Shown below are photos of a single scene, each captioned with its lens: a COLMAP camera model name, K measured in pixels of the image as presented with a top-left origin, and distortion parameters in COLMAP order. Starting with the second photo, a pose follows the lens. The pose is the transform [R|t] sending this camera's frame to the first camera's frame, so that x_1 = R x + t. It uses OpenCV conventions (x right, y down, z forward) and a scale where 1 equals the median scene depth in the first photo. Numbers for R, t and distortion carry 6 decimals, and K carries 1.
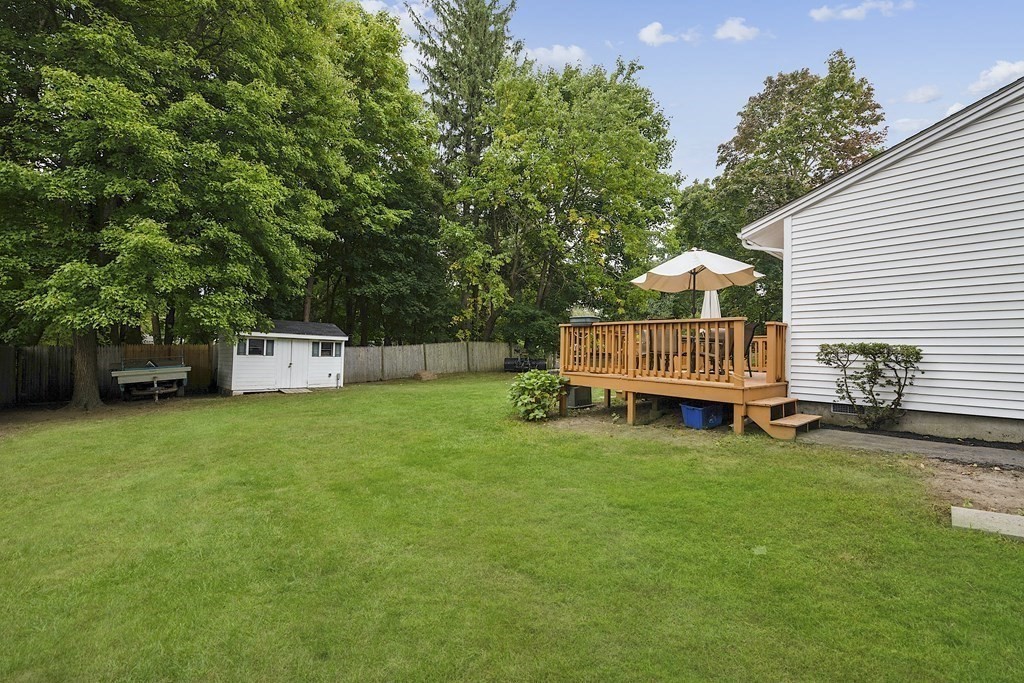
lens RADIAL K [[404.4, 0, 512.0], [0, 404.4, 341.5], [0, 0, 1]] dist [-0.001057, -0.000161]
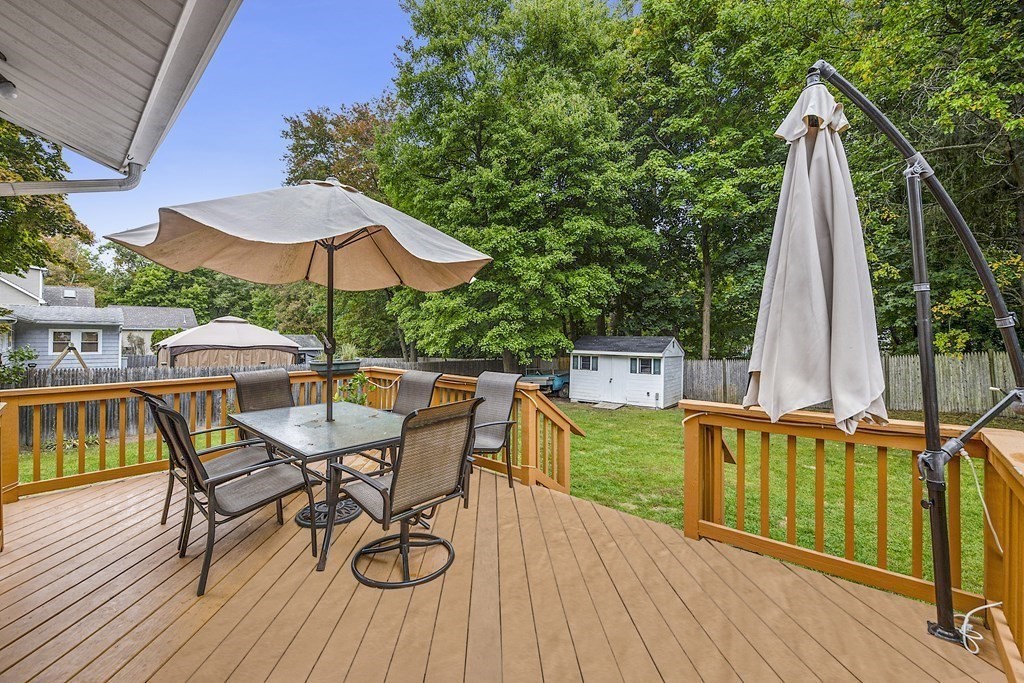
lens RADIAL K [[404.4, 0, 512.0], [0, 404.4, 341.5], [0, 0, 1]] dist [-0.001057, -0.000161]
pose [[0.143218, -0.018437, -0.989519, 0.436505], [0.020225, 0.999672, -0.015698, -0.029801], [0.989485, -0.017764, 0.143543, 0.579212]]
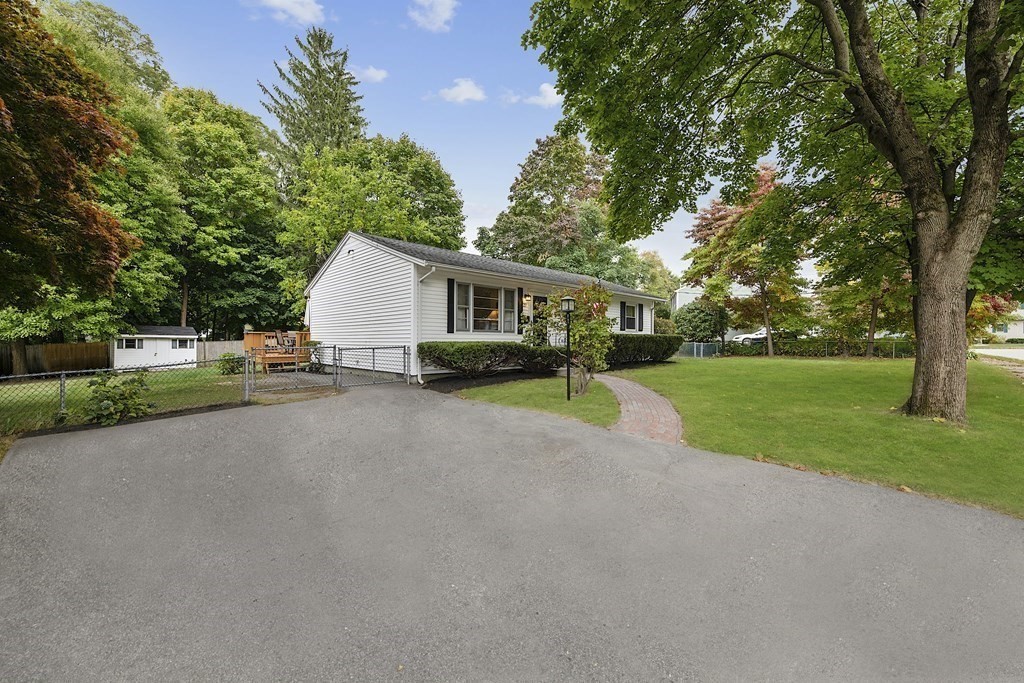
lens RADIAL K [[411.4, 0, 512.0], [0, 411.4, 341.5], [0, 0, 1]] dist [-0.000957, -0.000032]
pose [[0.997945, -0.021123, 0.060502, 0.743823], [0.019201, 0.999297, 0.032187, -0.017122], [-0.061140, -0.030959, 0.997649, -0.693380]]
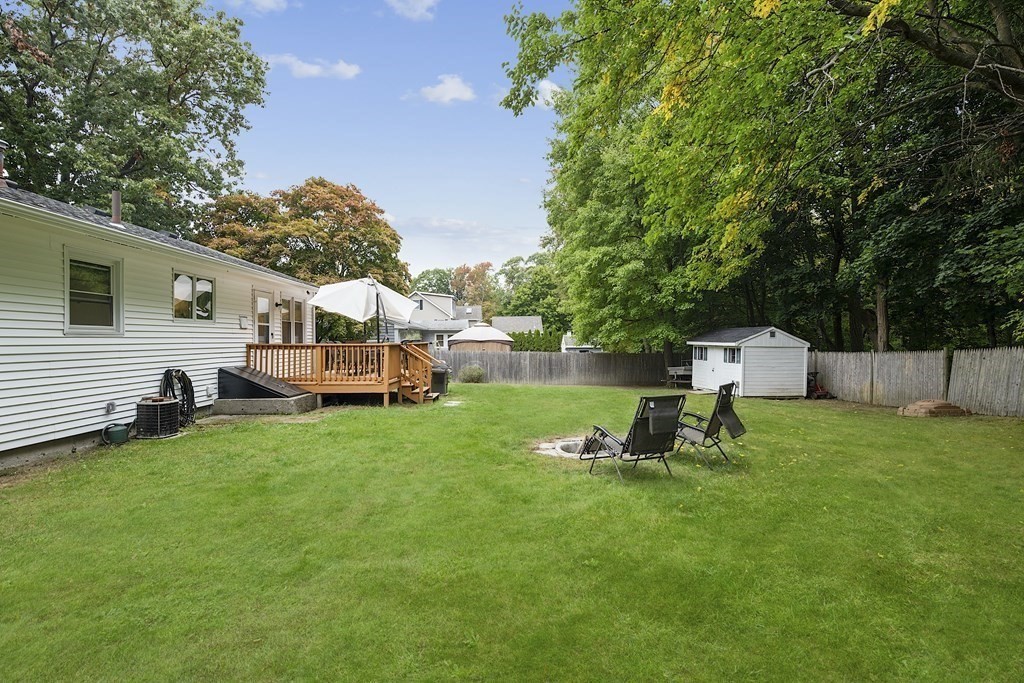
lens RADIAL K [[471.1, 0, 512.0], [0, 471.1, 341.5], [0, 0, 1]] dist [-0.012297, -0.001125]
pose [[-0.622865, -0.021502, -0.782034, 0.774542], [0.007859, 0.999400, -0.033738, 0.019906], [0.782290, -0.027160, -0.622322, 1.328505]]
